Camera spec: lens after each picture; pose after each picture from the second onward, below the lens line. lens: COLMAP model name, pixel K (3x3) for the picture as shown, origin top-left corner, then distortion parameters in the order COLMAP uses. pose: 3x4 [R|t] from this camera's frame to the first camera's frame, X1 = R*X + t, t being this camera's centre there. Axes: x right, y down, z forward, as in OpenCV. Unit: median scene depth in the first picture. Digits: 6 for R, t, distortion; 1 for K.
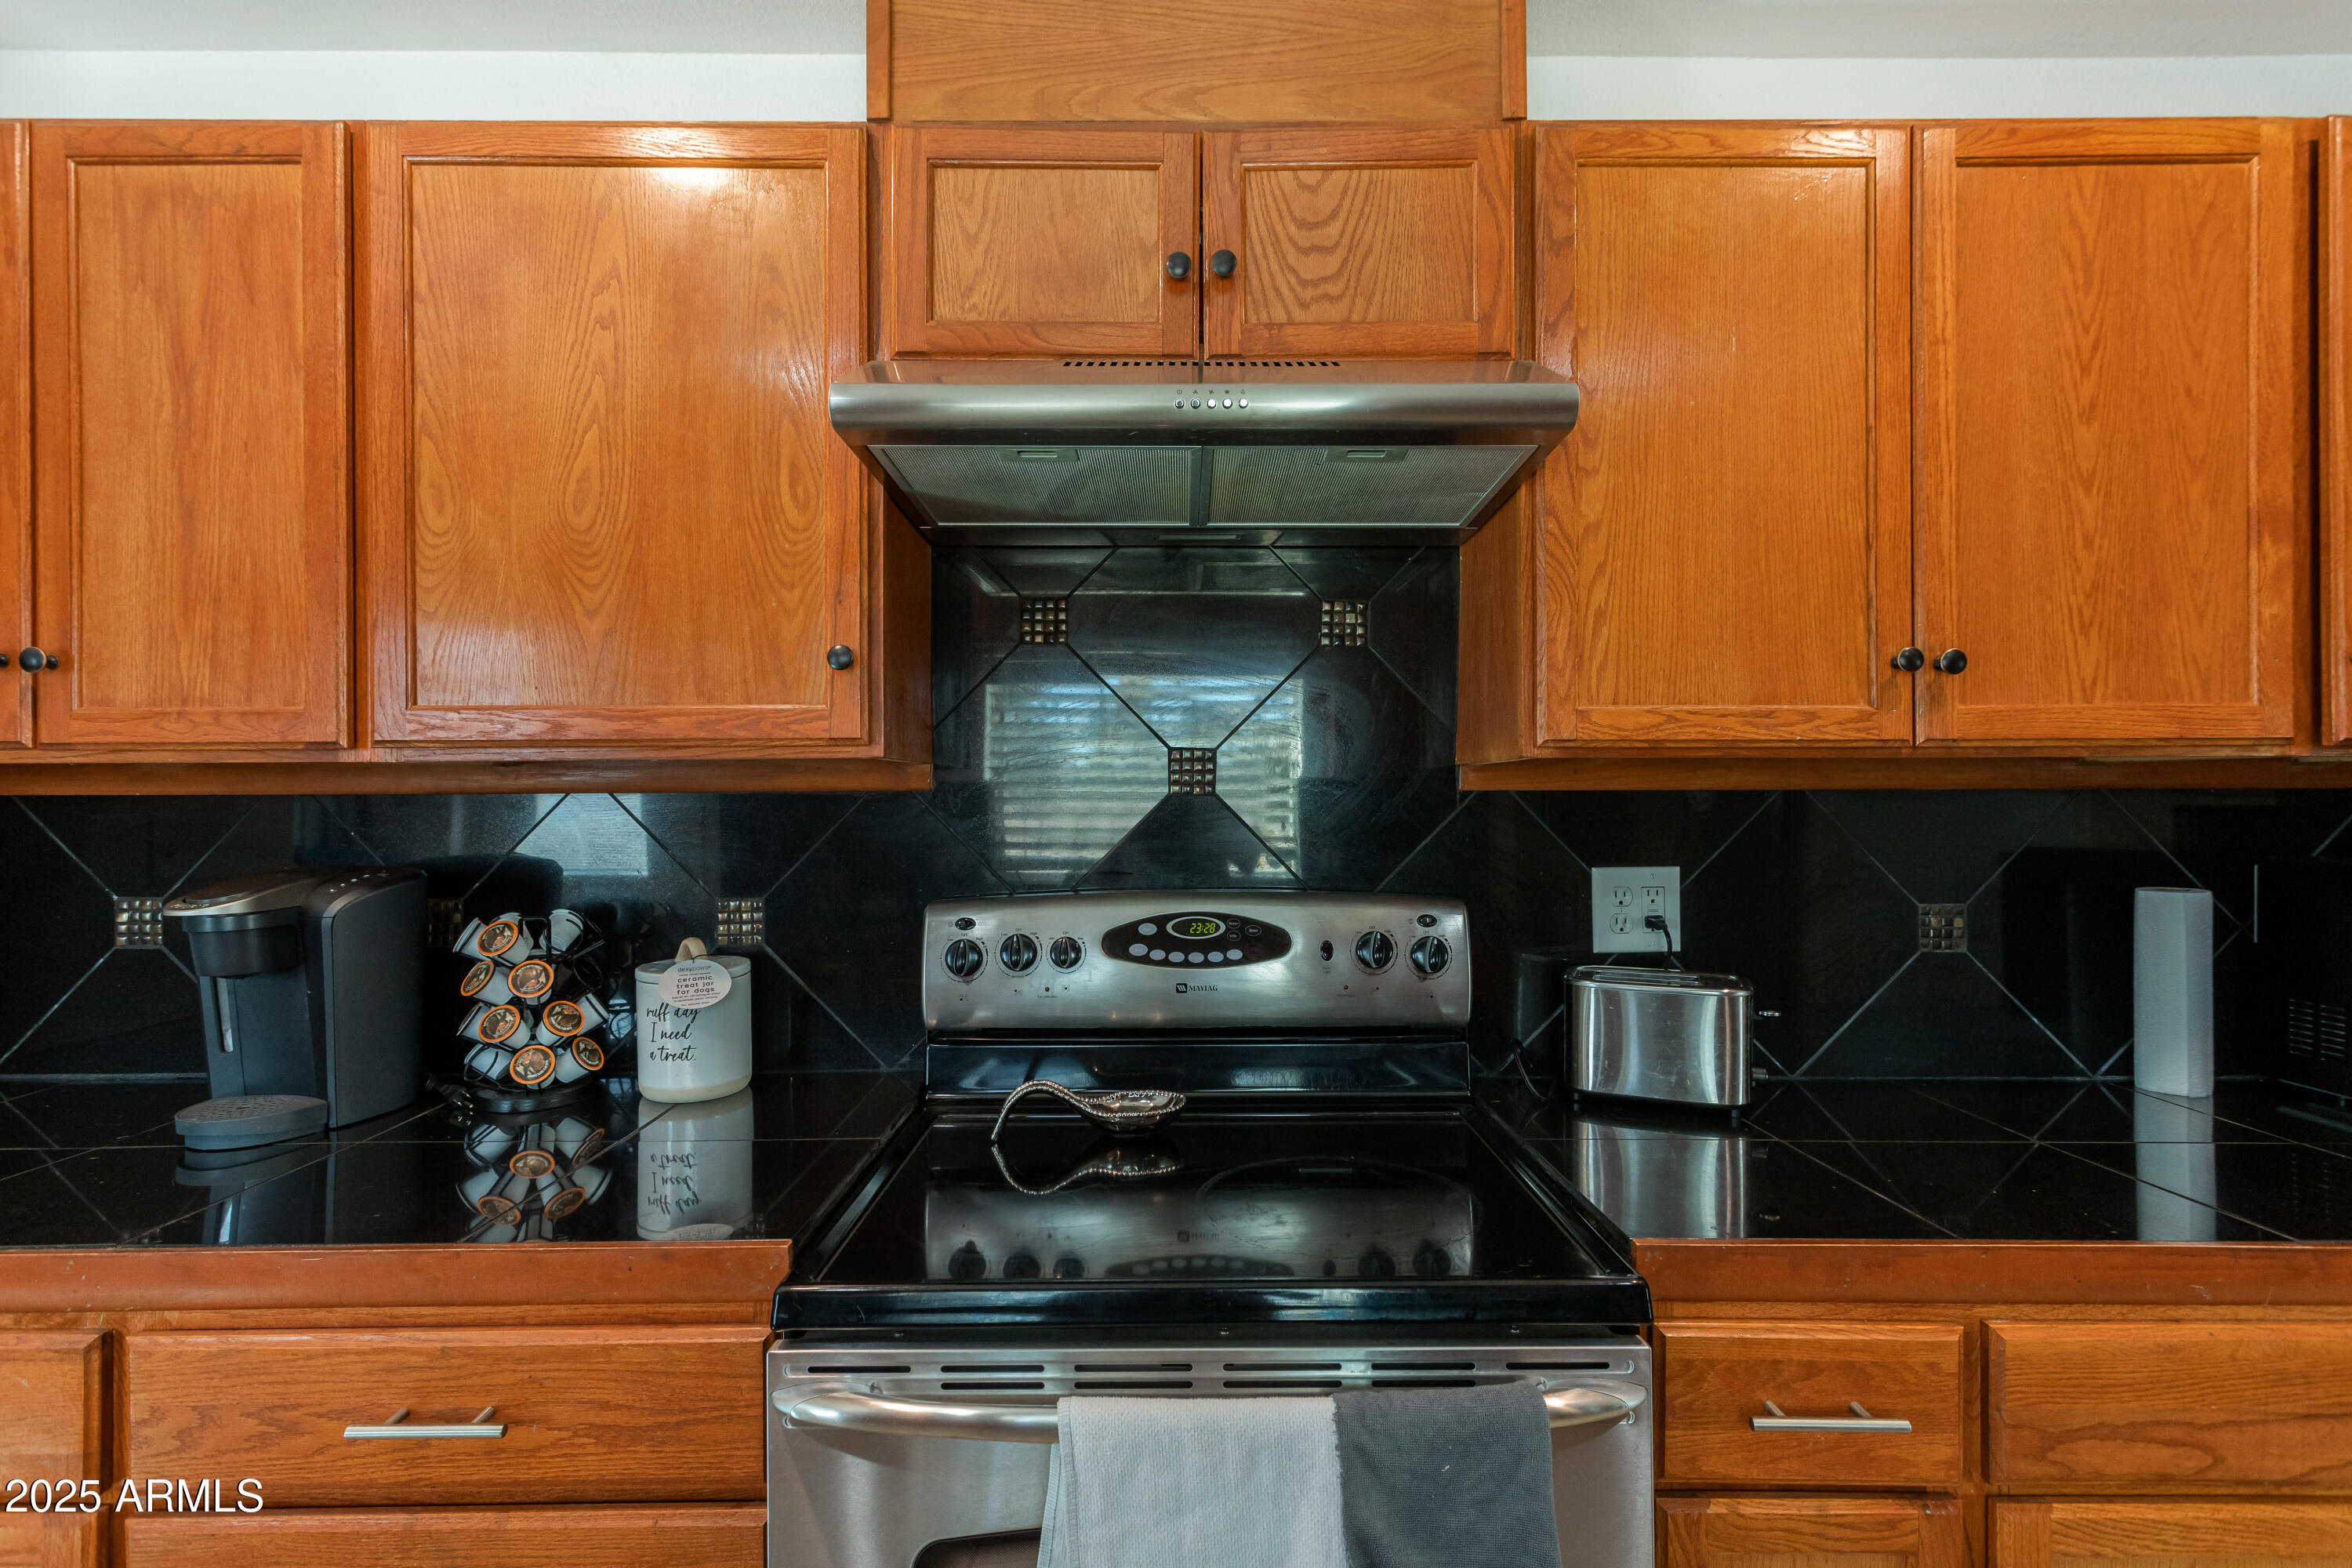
lens RADIAL K [[1132.1, 0, 1173.5], [0, 1132.1, 796.5], [0, 0, 1]] dist [0.006307, 0.000466]
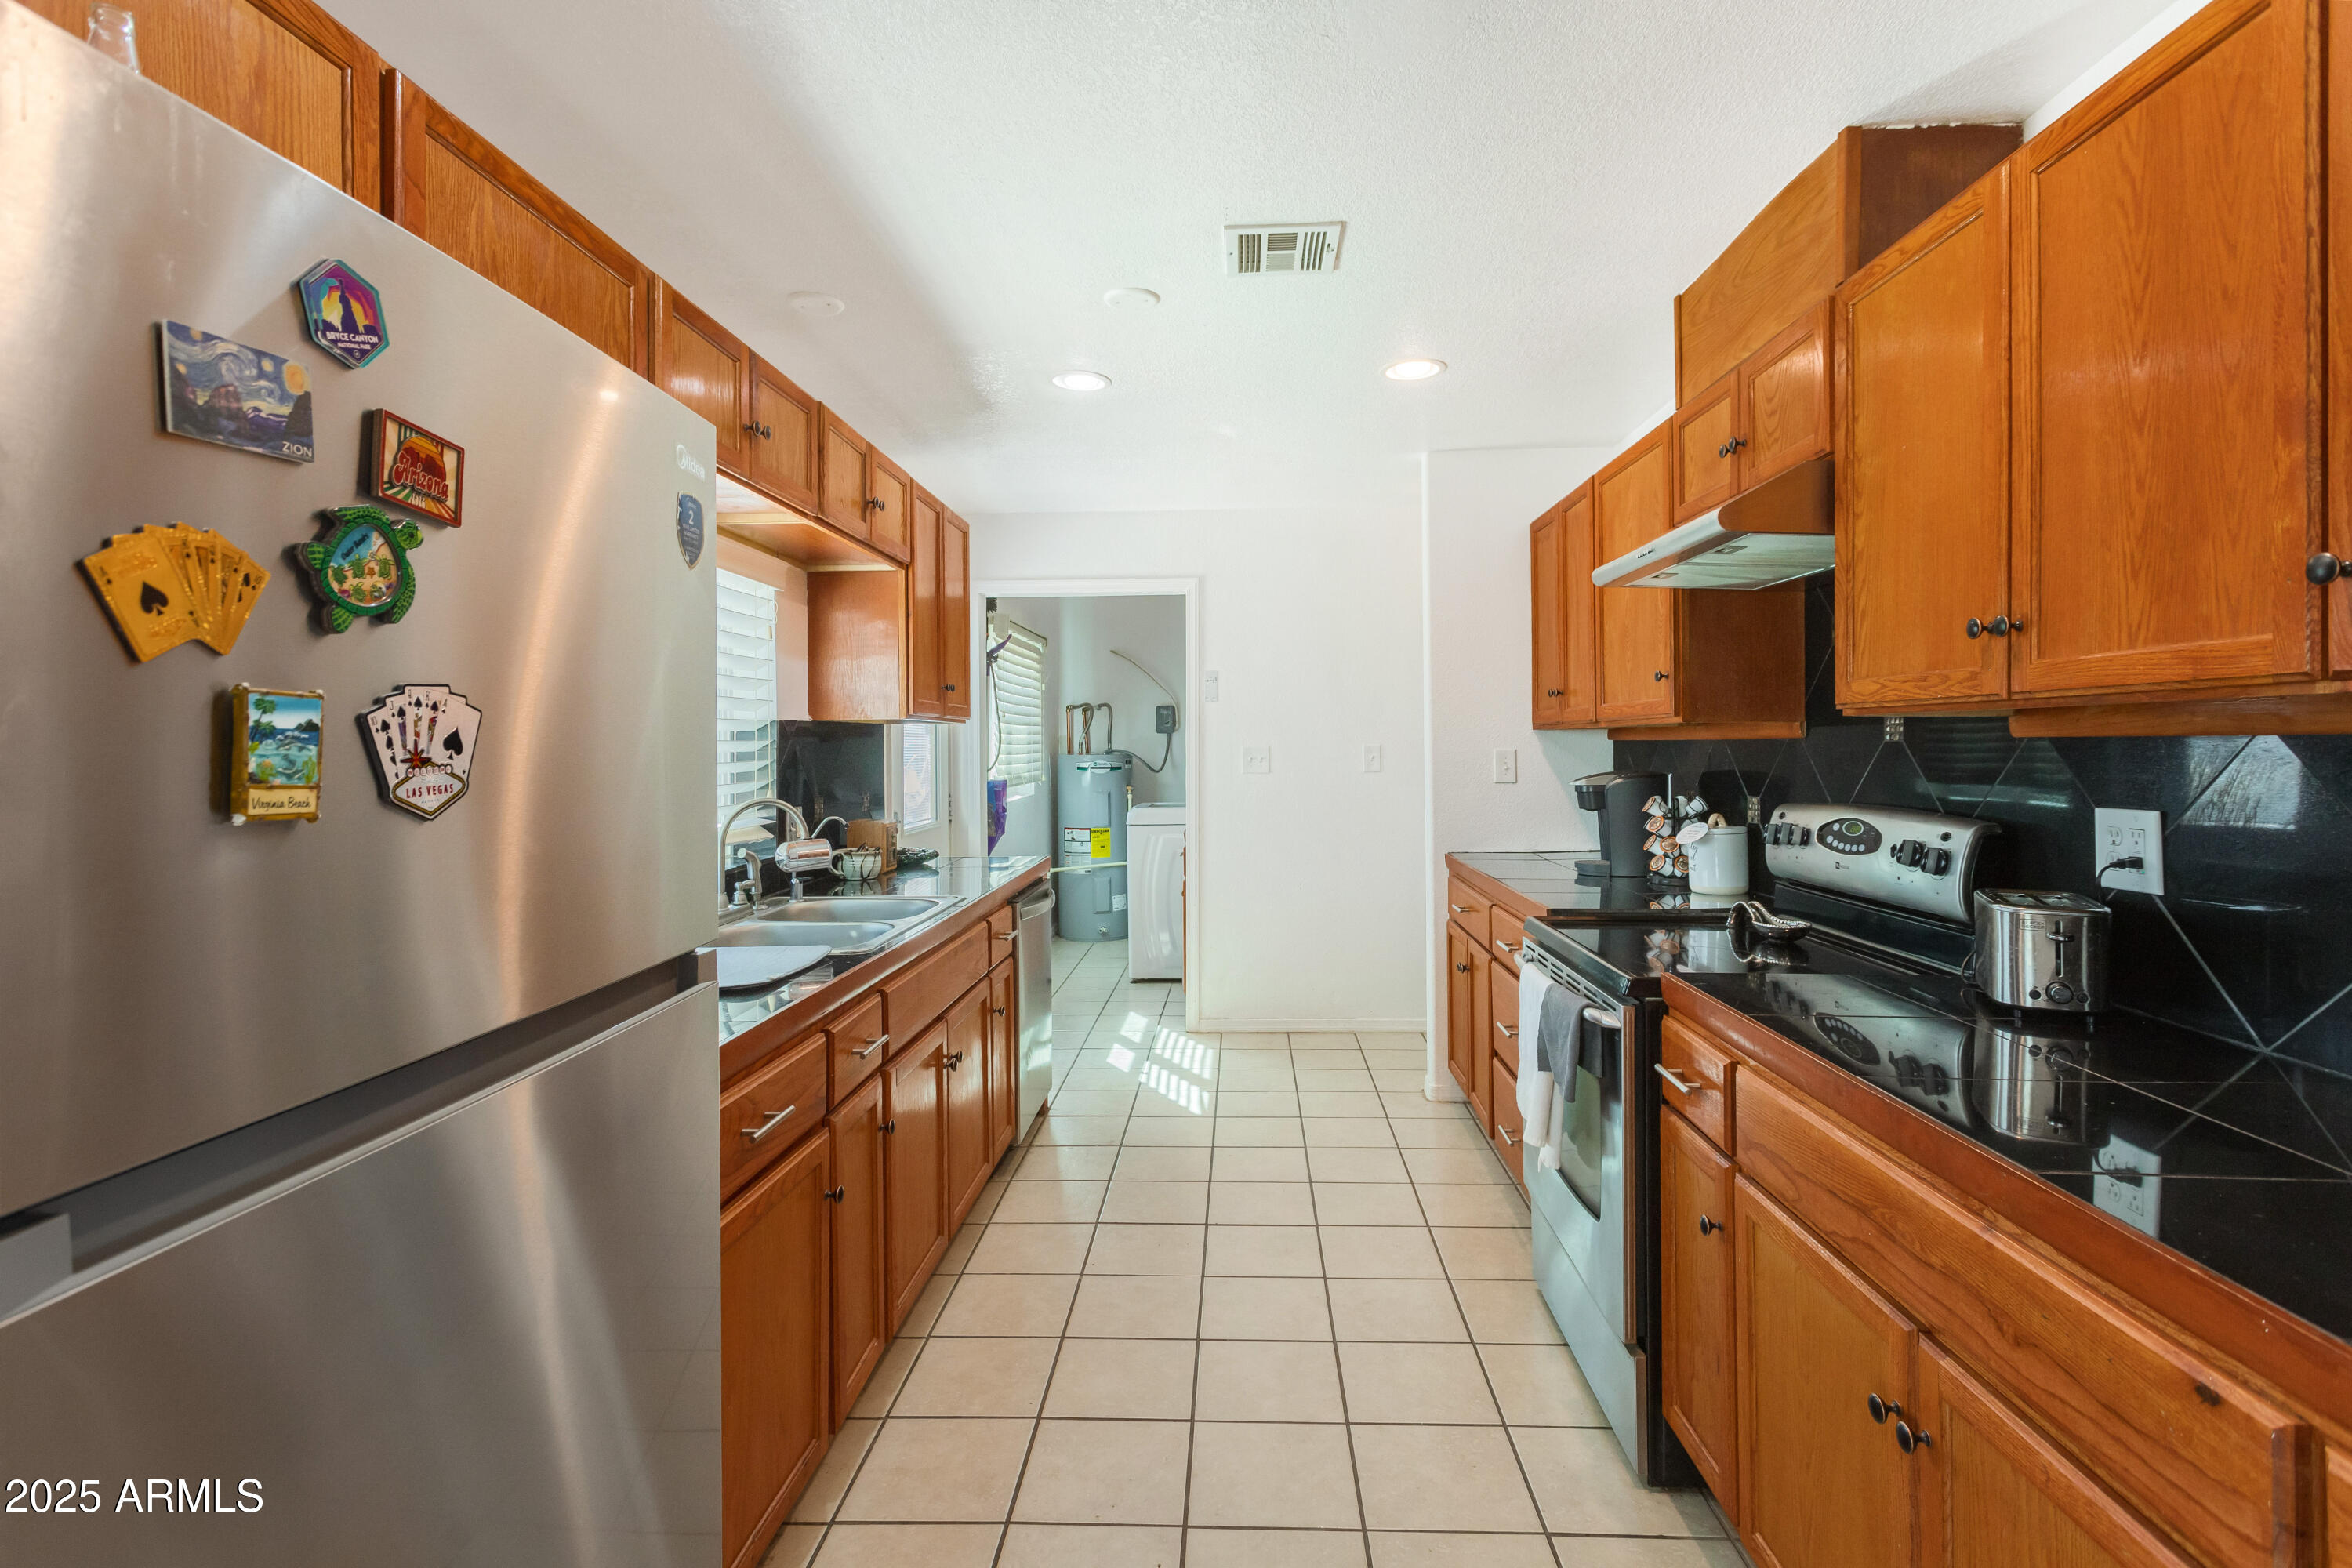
lens RADIAL K [[1132.1, 0, 1176.2], [0, 1132.1, 760.8], [0, 0, 1]] dist [0.006307, 0.000466]
pose [[-0.063356, 0.017306, -0.997841, 1.848931], [0.003247, 0.999848, 0.017134, -0.003852], [0.997986, -0.002154, -0.063403, 0.228035]]
